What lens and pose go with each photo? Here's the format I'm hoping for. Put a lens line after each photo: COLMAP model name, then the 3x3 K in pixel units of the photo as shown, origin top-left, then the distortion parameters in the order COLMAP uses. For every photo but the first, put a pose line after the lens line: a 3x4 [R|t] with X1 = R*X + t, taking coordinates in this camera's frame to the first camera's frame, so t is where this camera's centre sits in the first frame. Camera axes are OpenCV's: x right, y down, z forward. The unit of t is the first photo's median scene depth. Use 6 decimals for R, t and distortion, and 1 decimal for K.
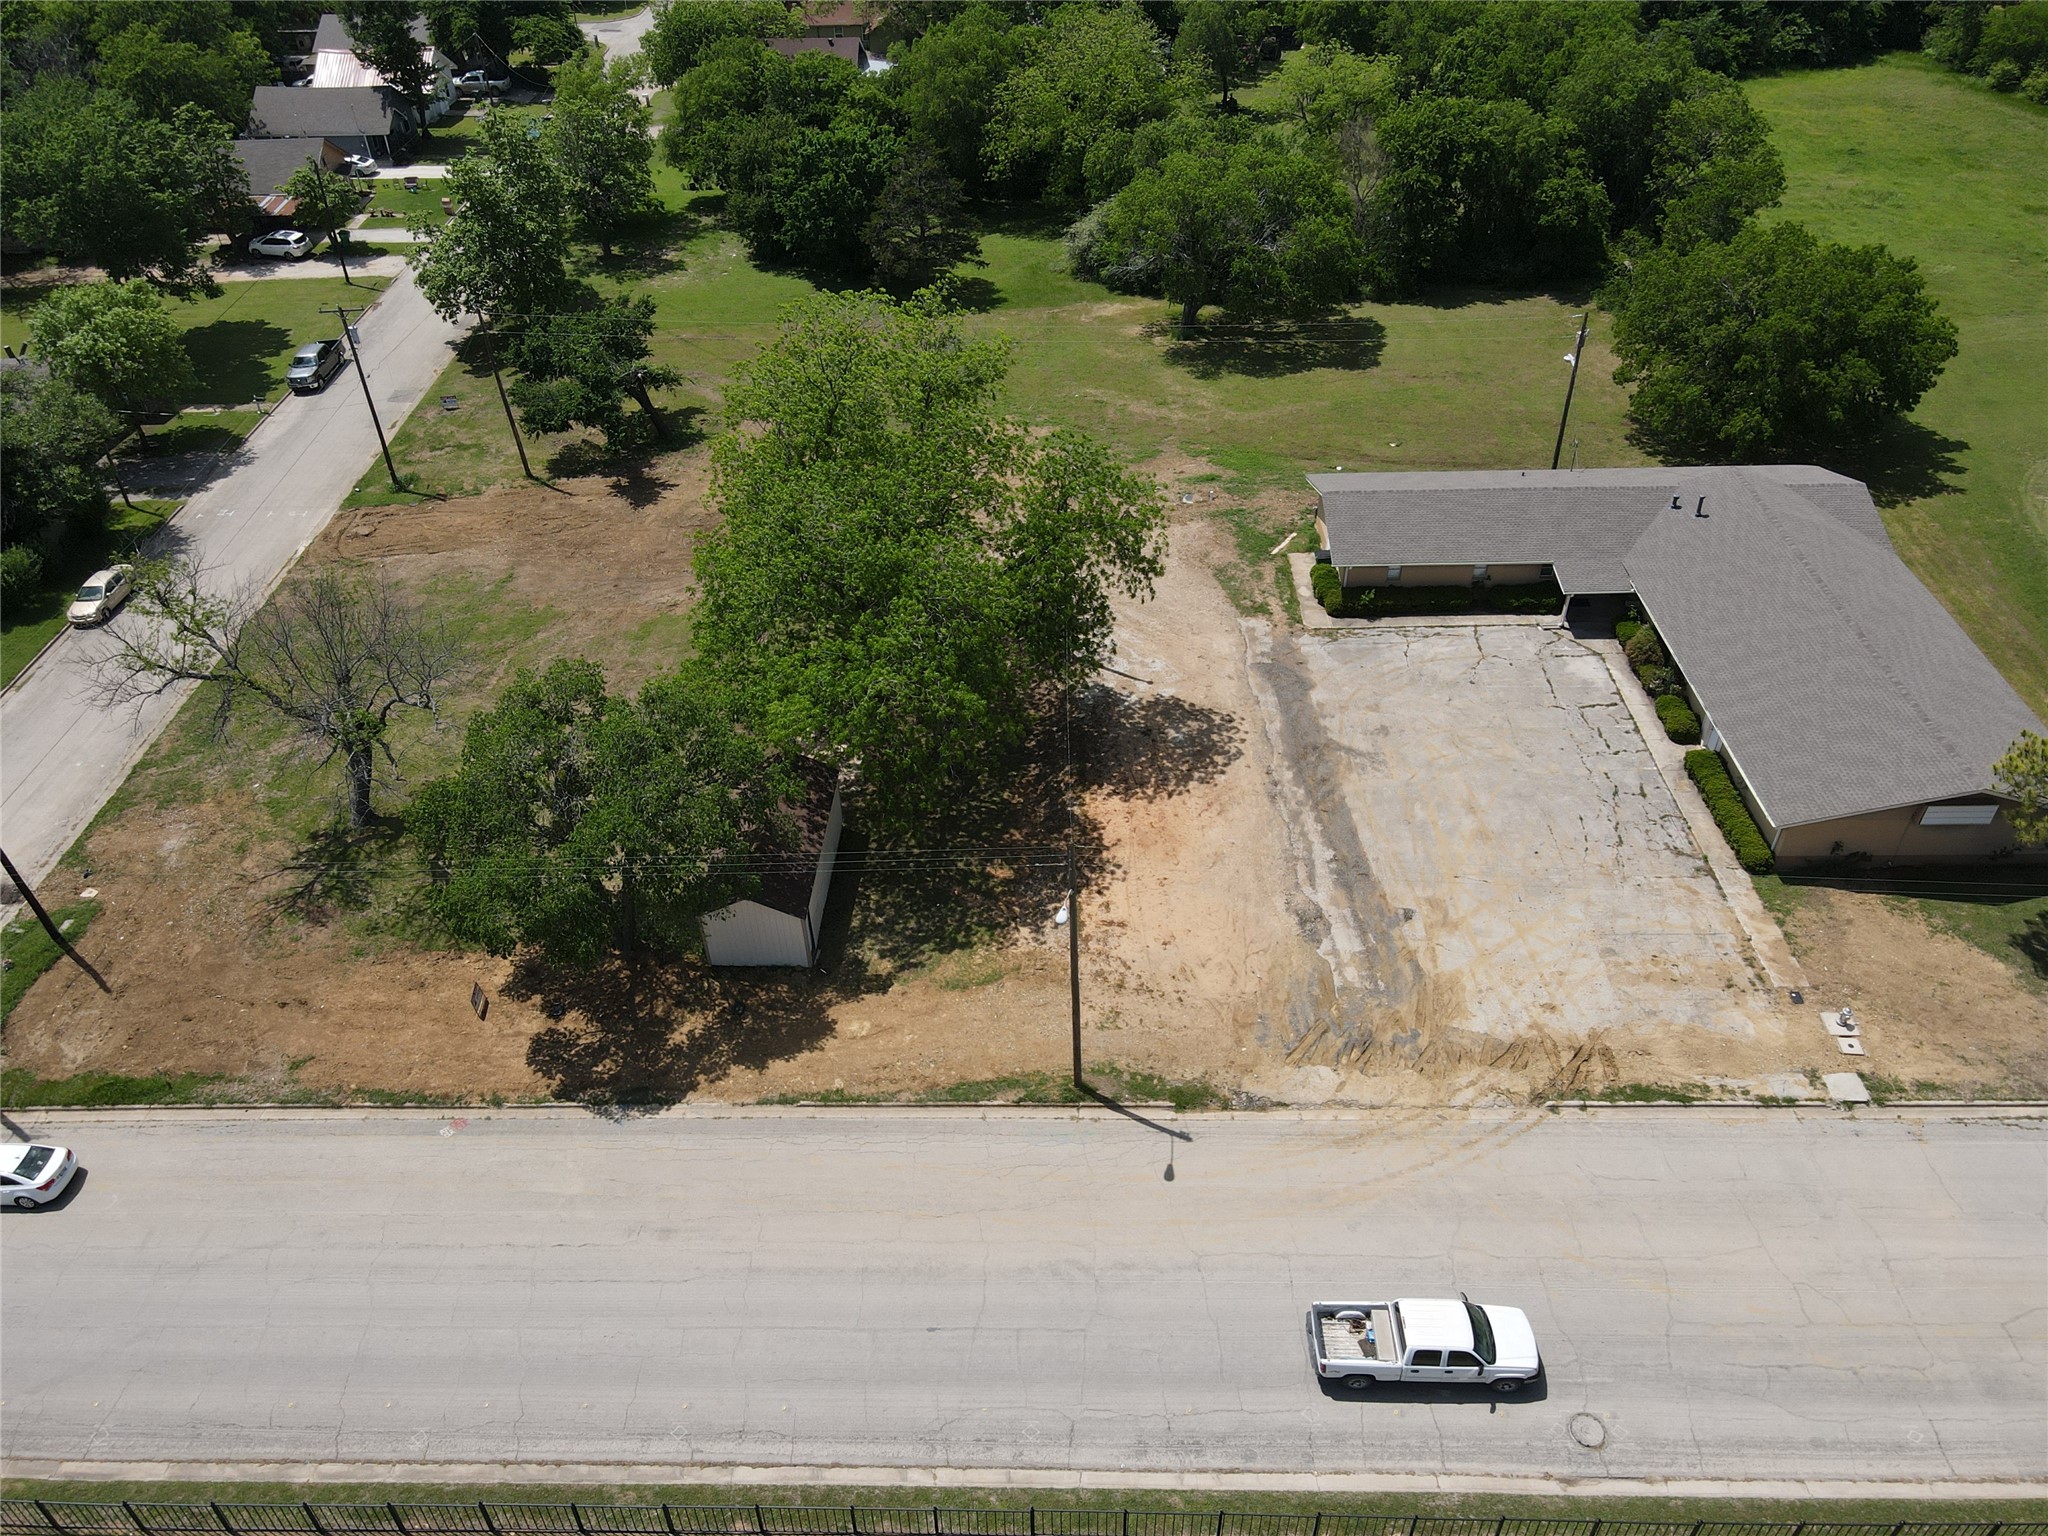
lens RADIAL K [[1517.2, 0, 989.4], [0, 1517.2, 777.2], [0, 0, 1]] dist [-0.013005, 0.076399]
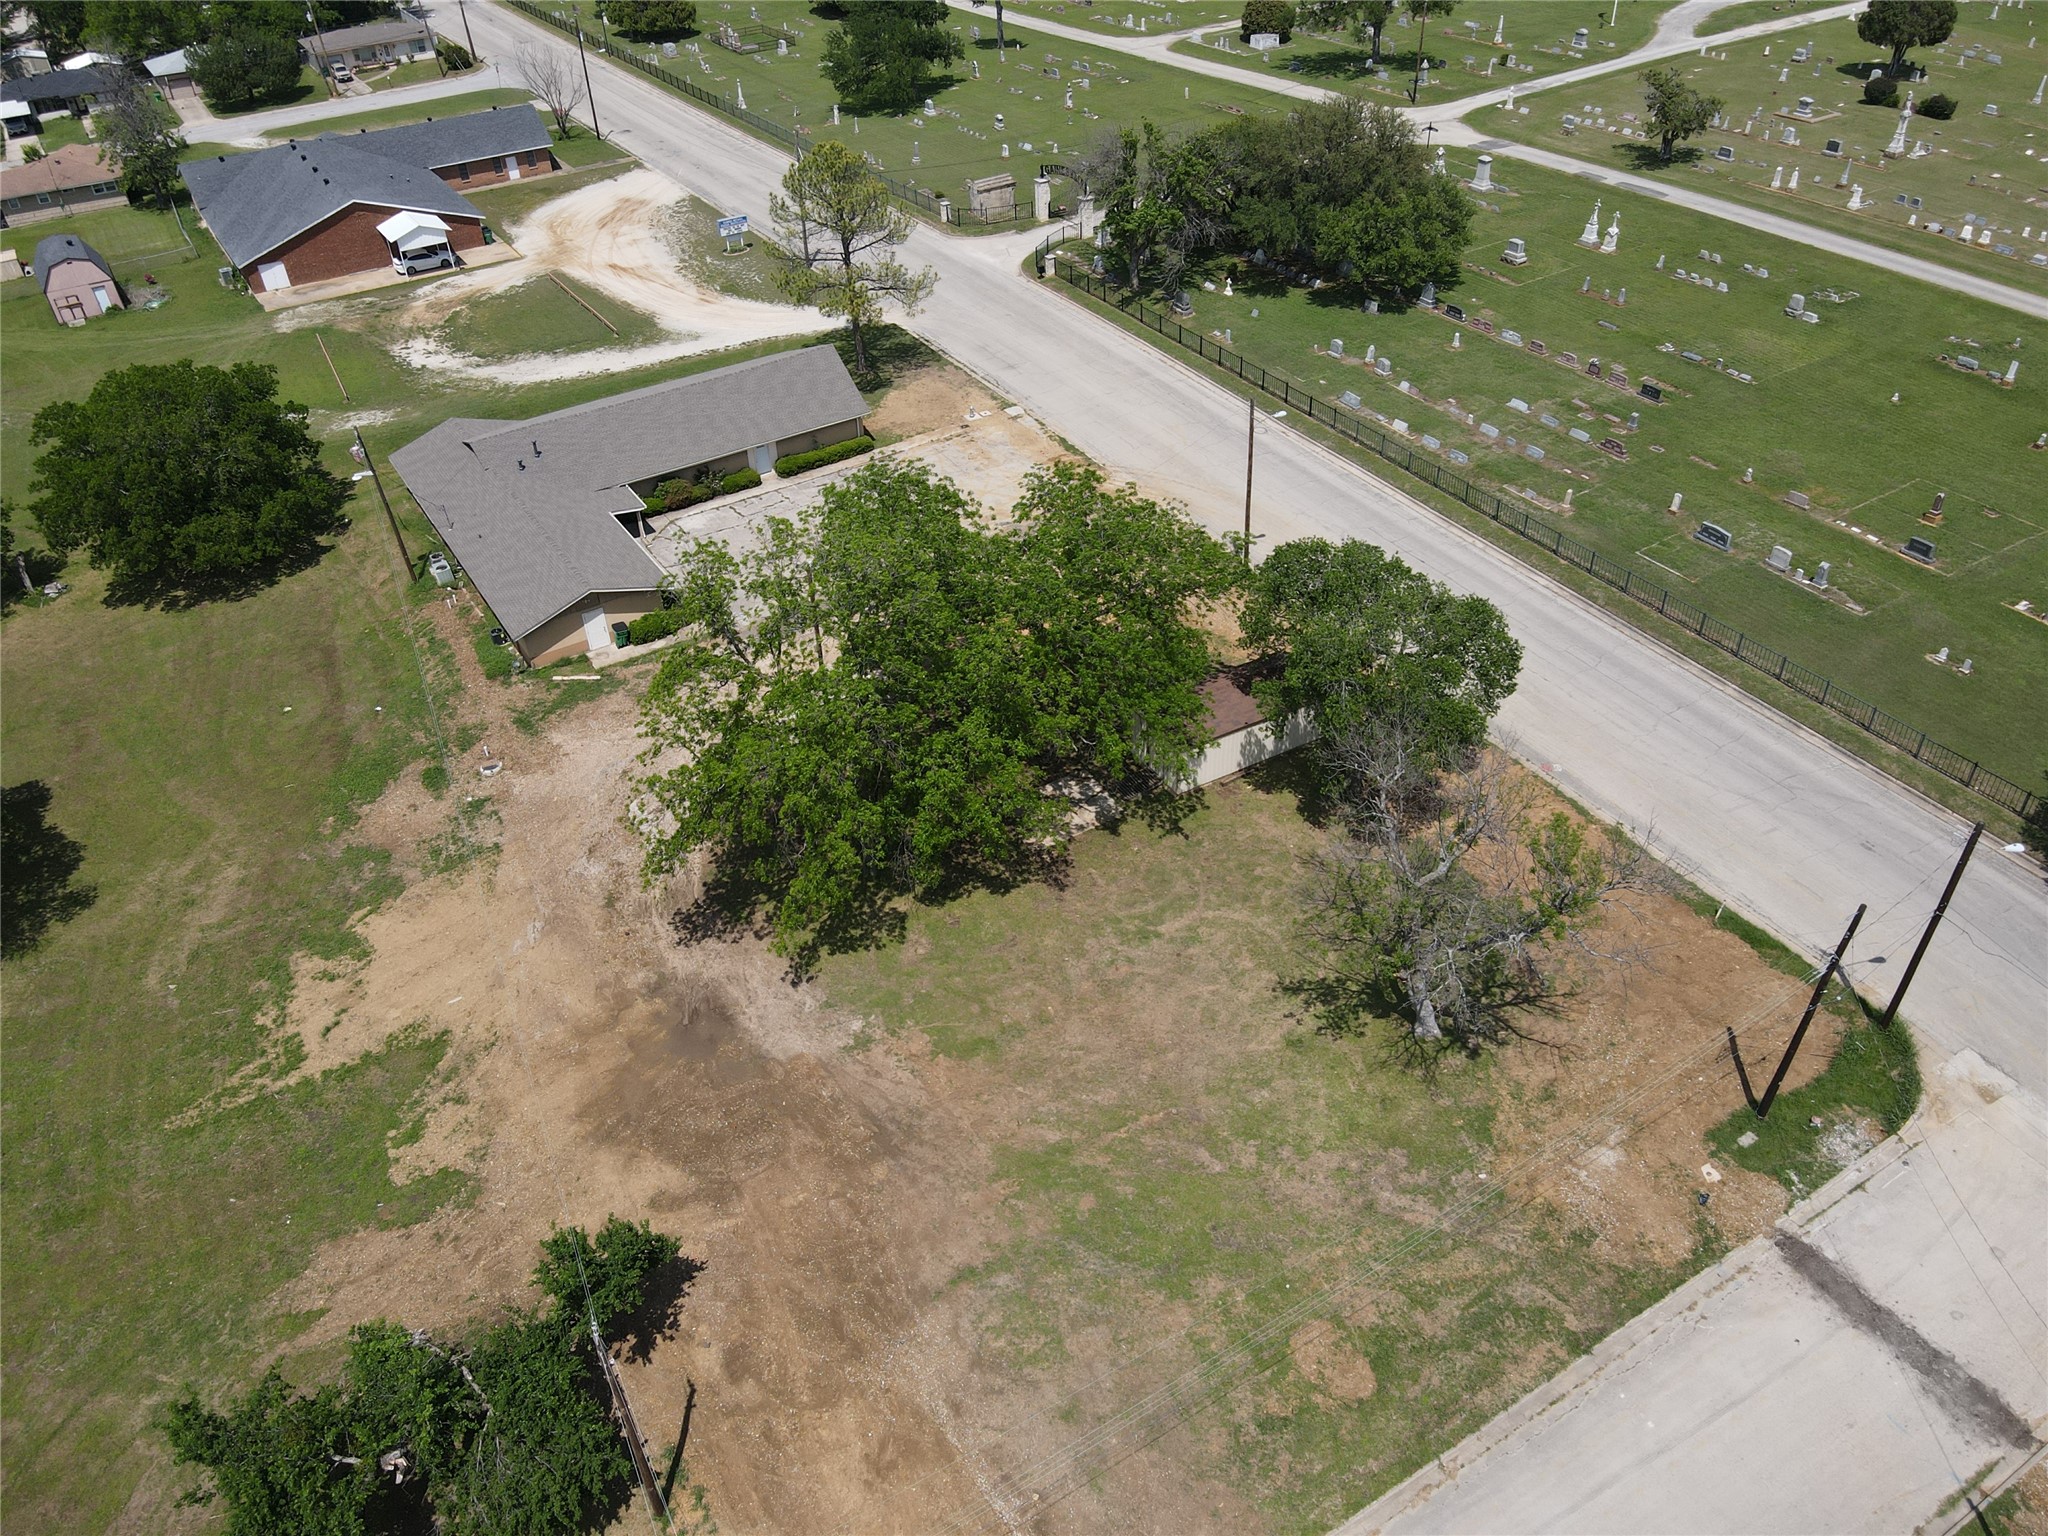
lens RADIAL K [[1515.8, 0, 998.0], [0, 1515.8, 777.8], [0, 0, 1]] dist [0.001849, 0.010193]
pose [[-0.534181, -0.471971, 0.701351, -0.934556], [0.583097, 0.394987, 0.709918, -0.913108], [-0.612085, 0.788180, 0.064210, 1.089527]]
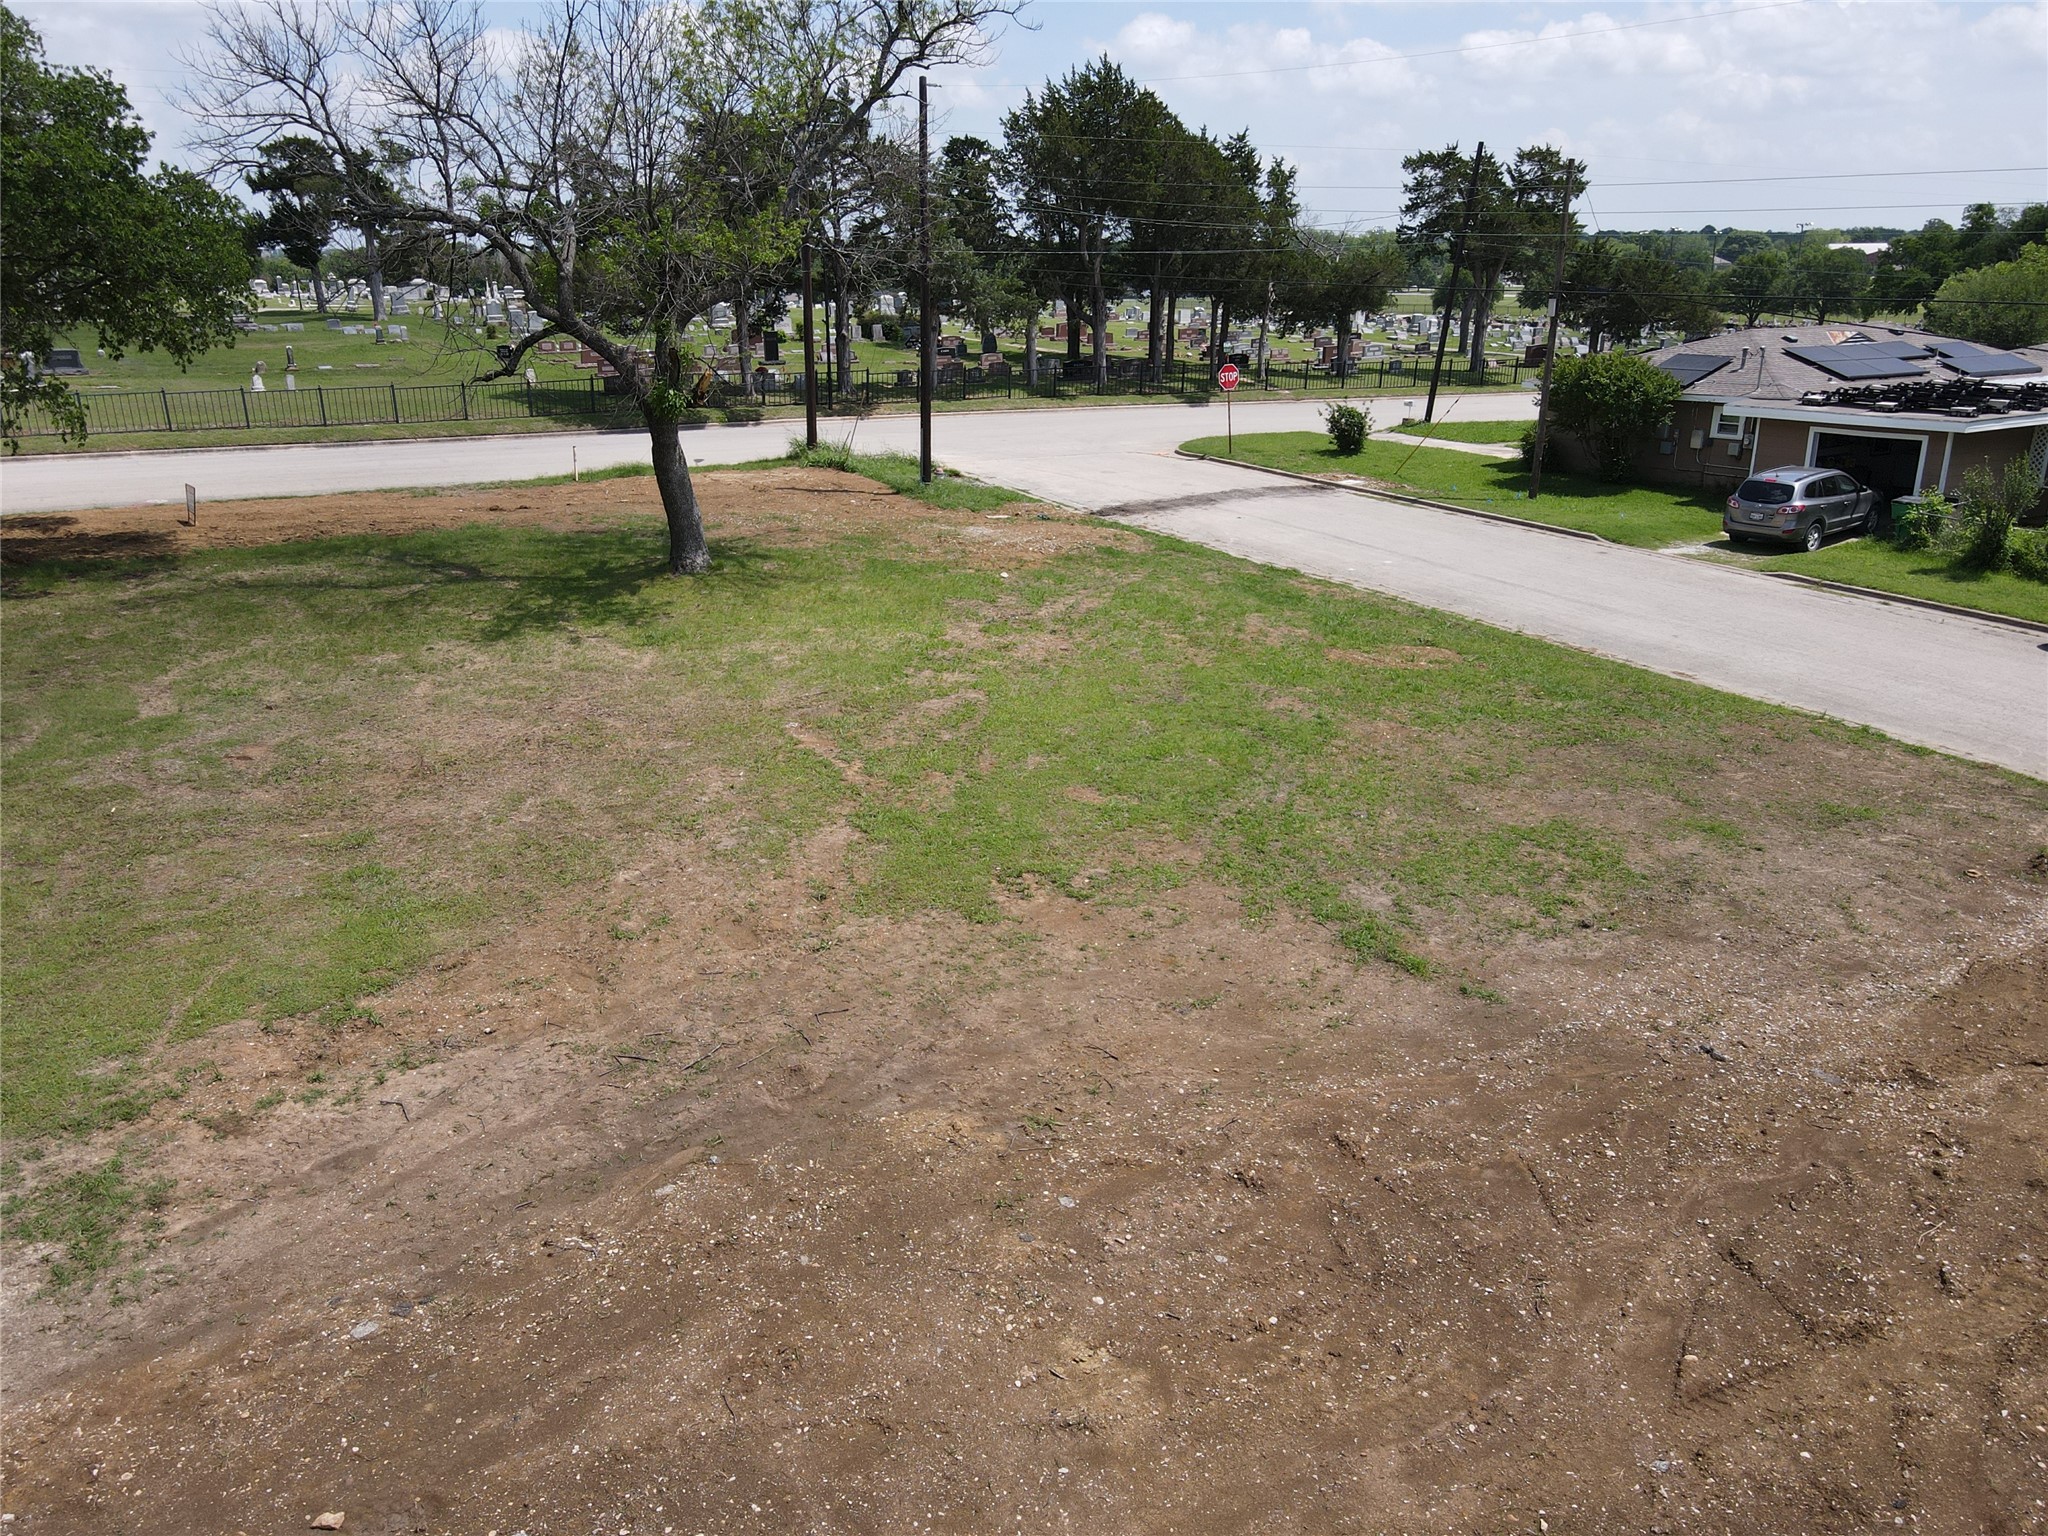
lens RADIAL K [[1498.1, 0, 1001.2], [0, 1498.1, 793.1], [0, 0, 1]] dist [-0.008902, 0.043029]
pose [[-0.836016, 0.230197, -0.498082, -0.262402], [-0.314709, 0.542433, 0.778925, -0.377248], [0.449482, 0.807945, -0.381038, 1.434653]]
